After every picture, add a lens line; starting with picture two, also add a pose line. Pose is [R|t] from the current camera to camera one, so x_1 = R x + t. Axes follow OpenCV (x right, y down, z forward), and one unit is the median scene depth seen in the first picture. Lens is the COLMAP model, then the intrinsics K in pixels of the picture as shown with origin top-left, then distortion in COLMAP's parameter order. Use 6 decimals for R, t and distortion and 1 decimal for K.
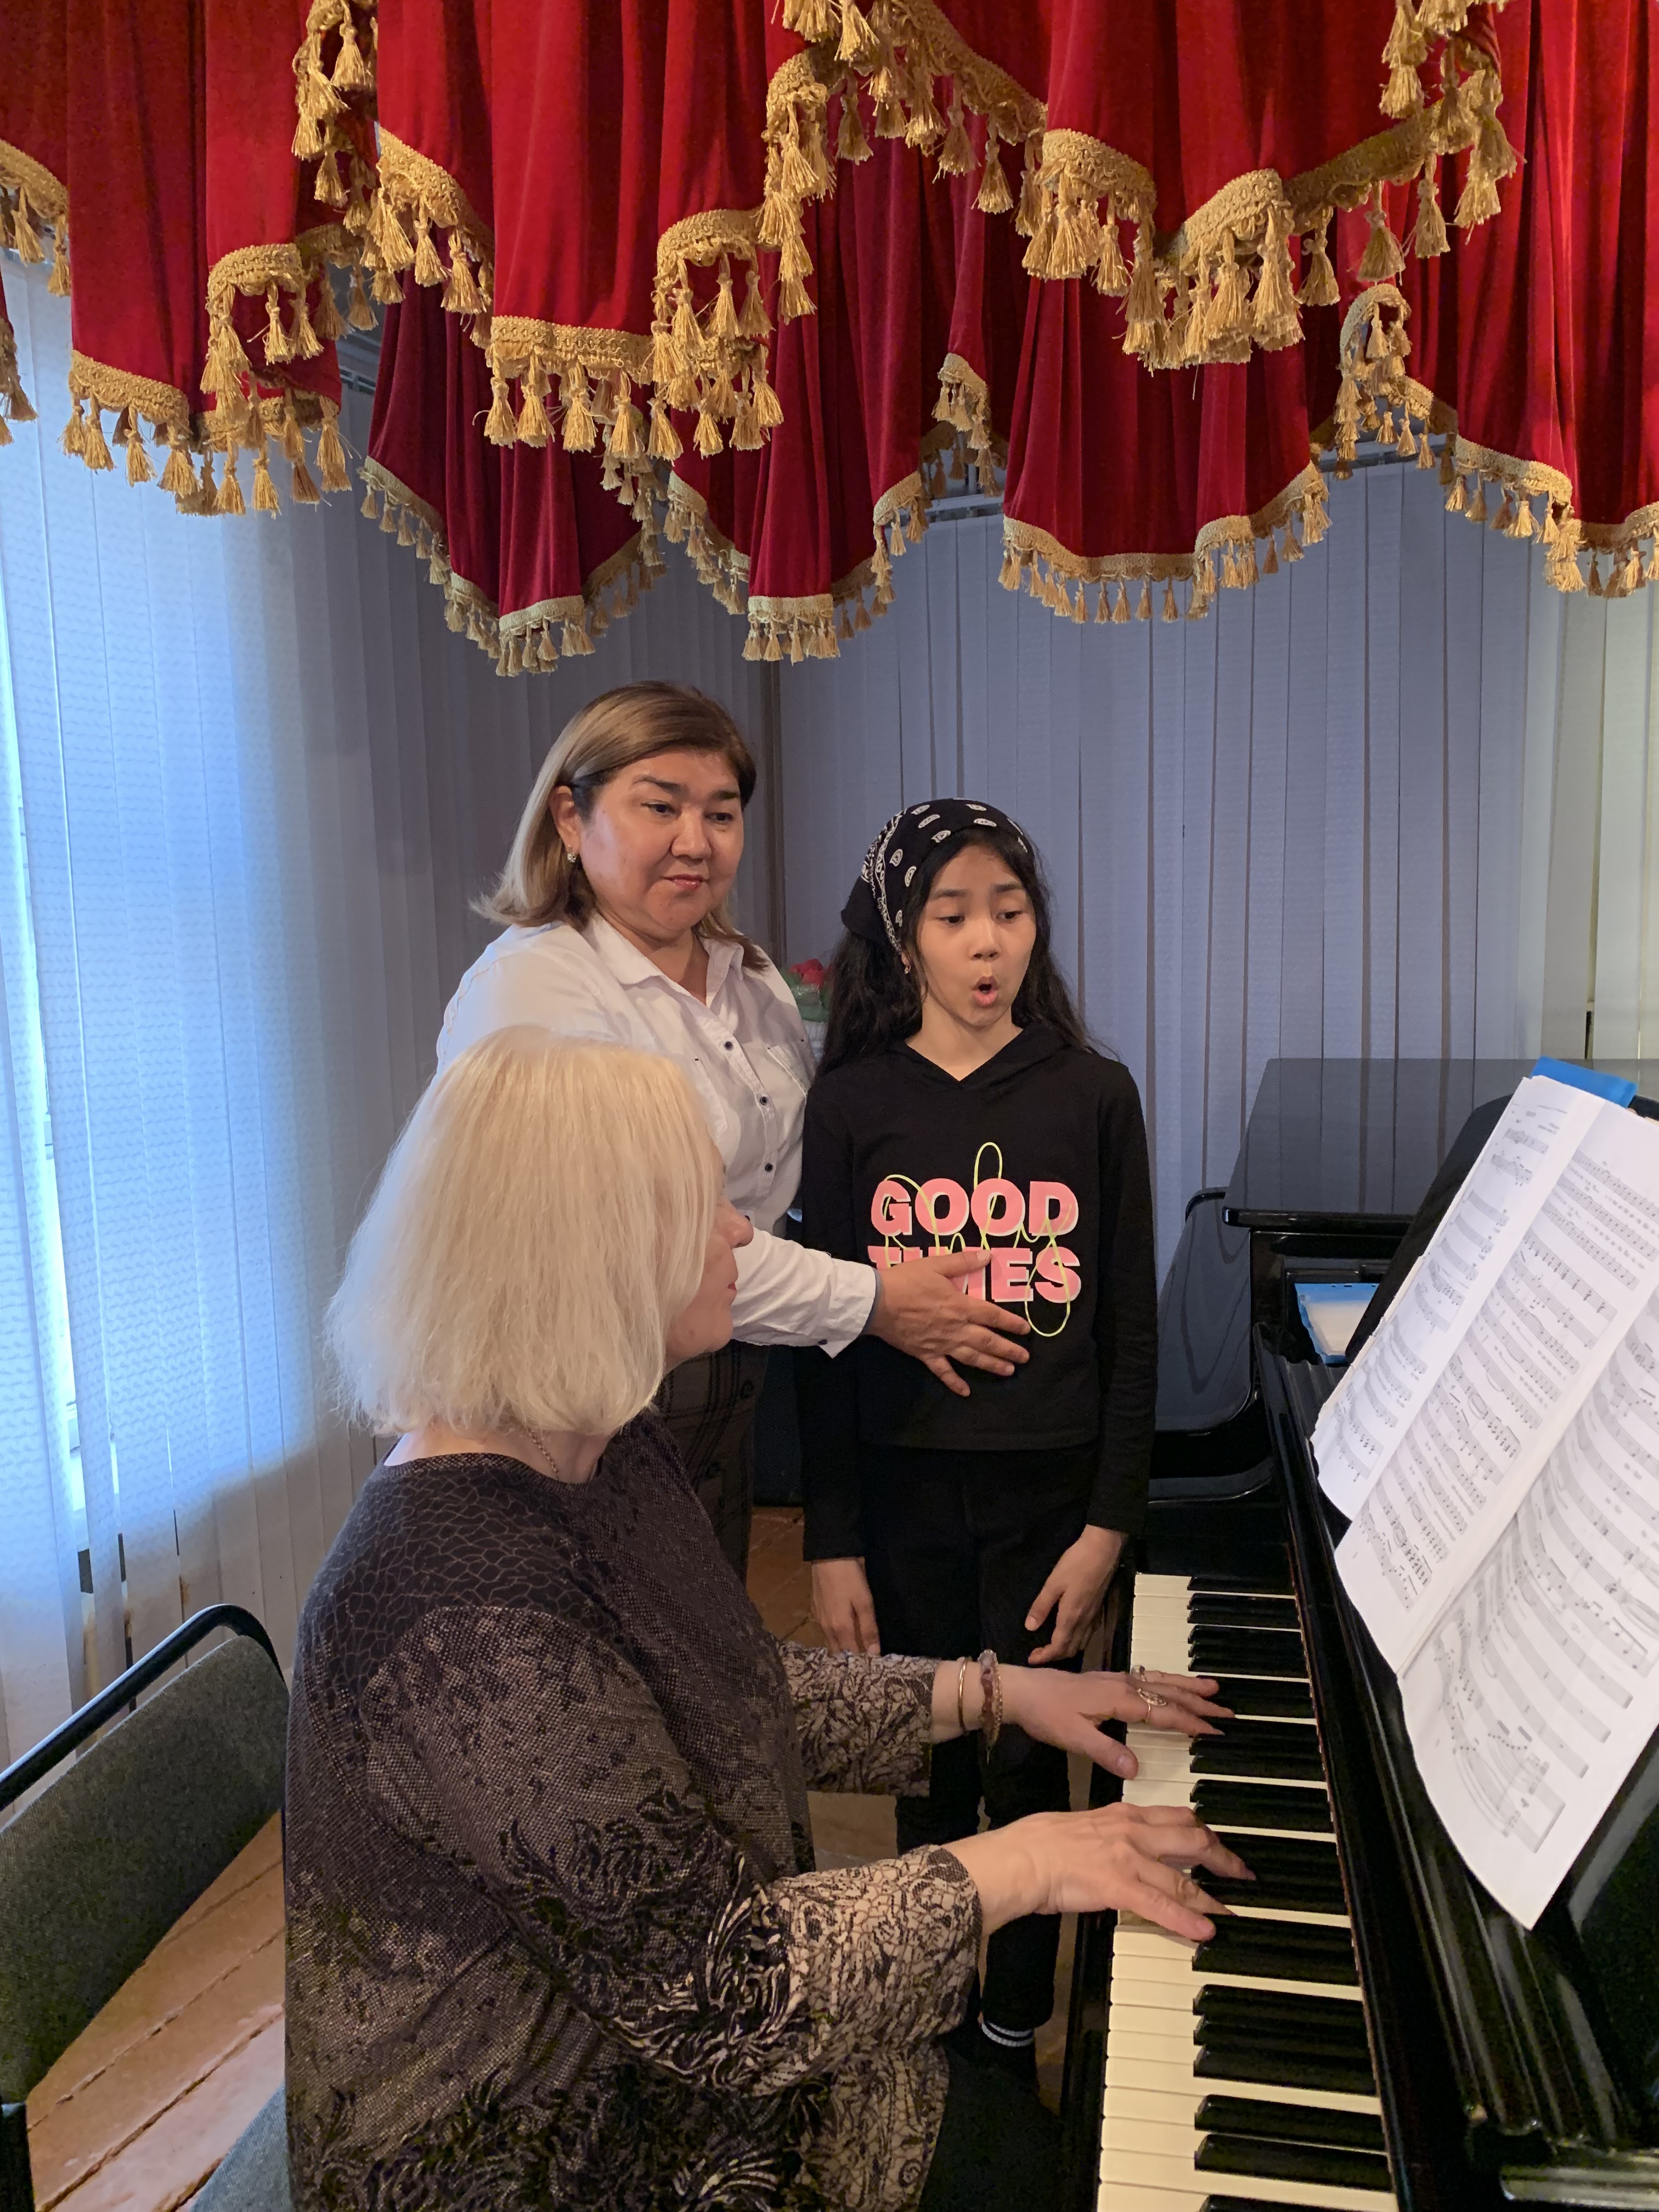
lens RADIAL K [[1717.8, 0, 836.9], [0, 1717.8, 1083.0], [0, 0, 1]] dist [0.017251, -0.015931]
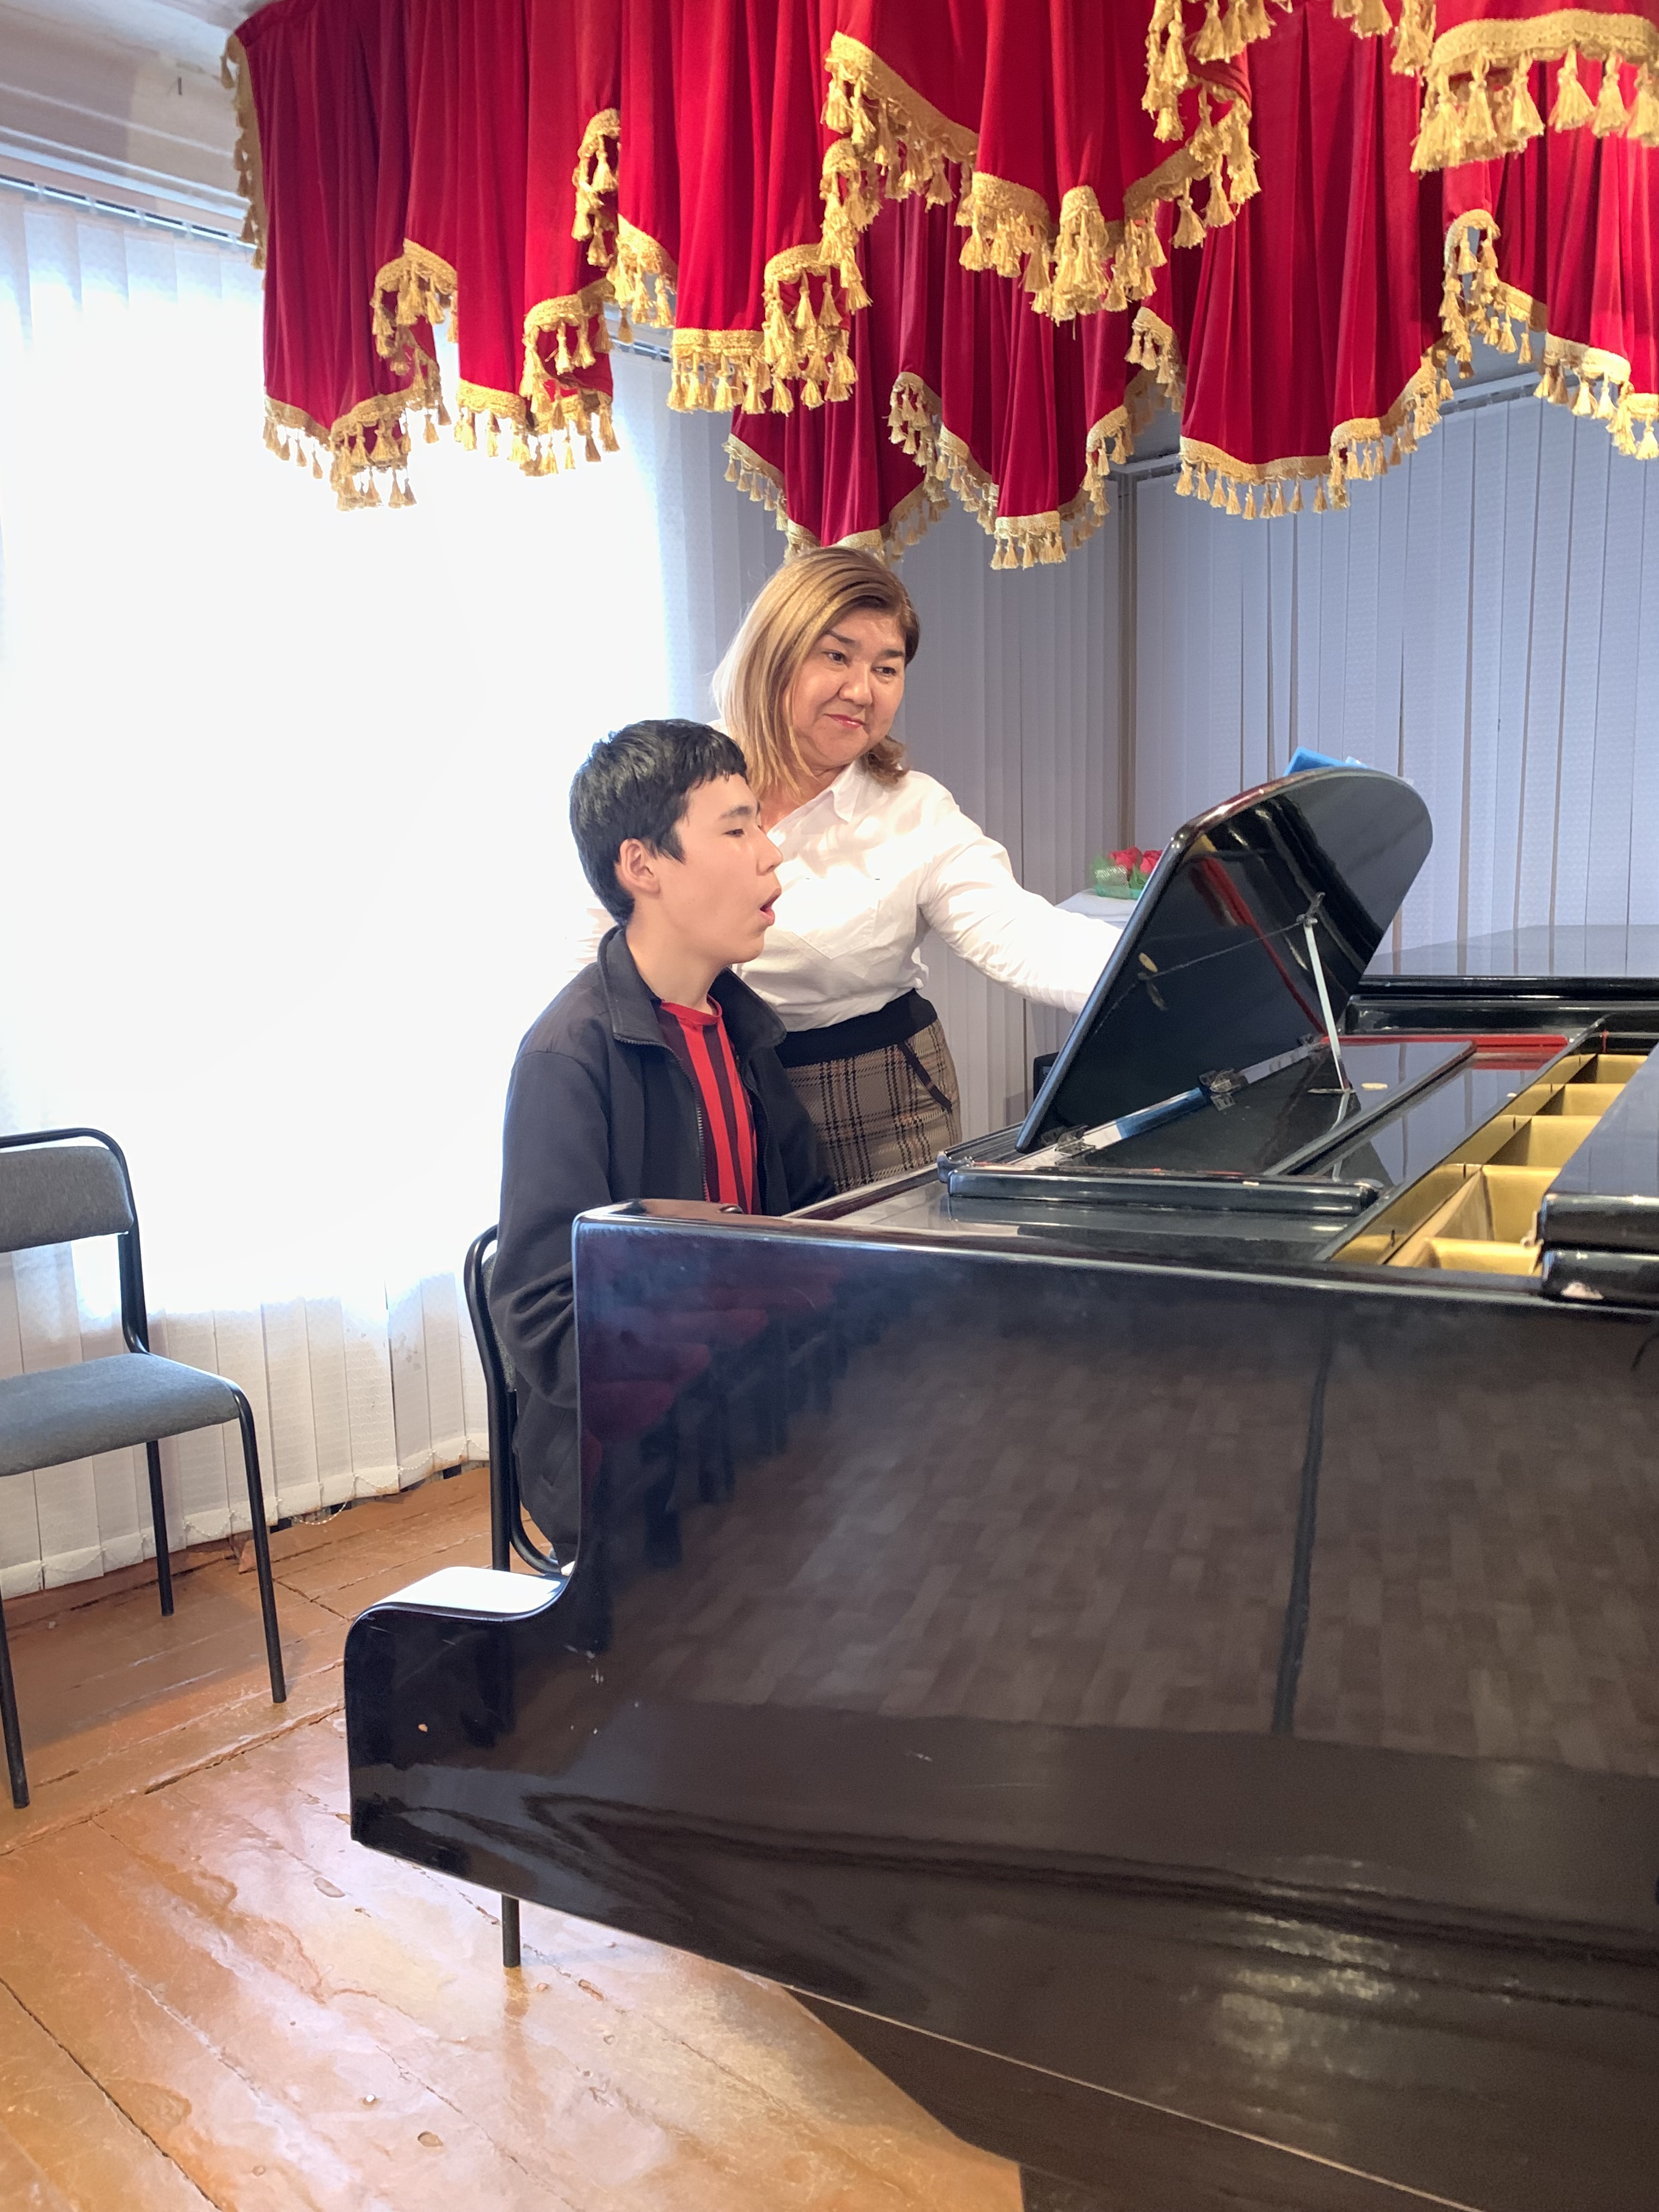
lens RADIAL K [[1717.8, 0, 800.5], [0, 1717.8, 1105.8], [0, 0, 1]] dist [0.017251, -0.015931]
pose [[0.947453, 0.037154, -0.317730, 0.271443], [-0.028802, 0.999106, 0.030945, 0.130976], [0.318596, -0.020168, 0.947676, -0.290563]]
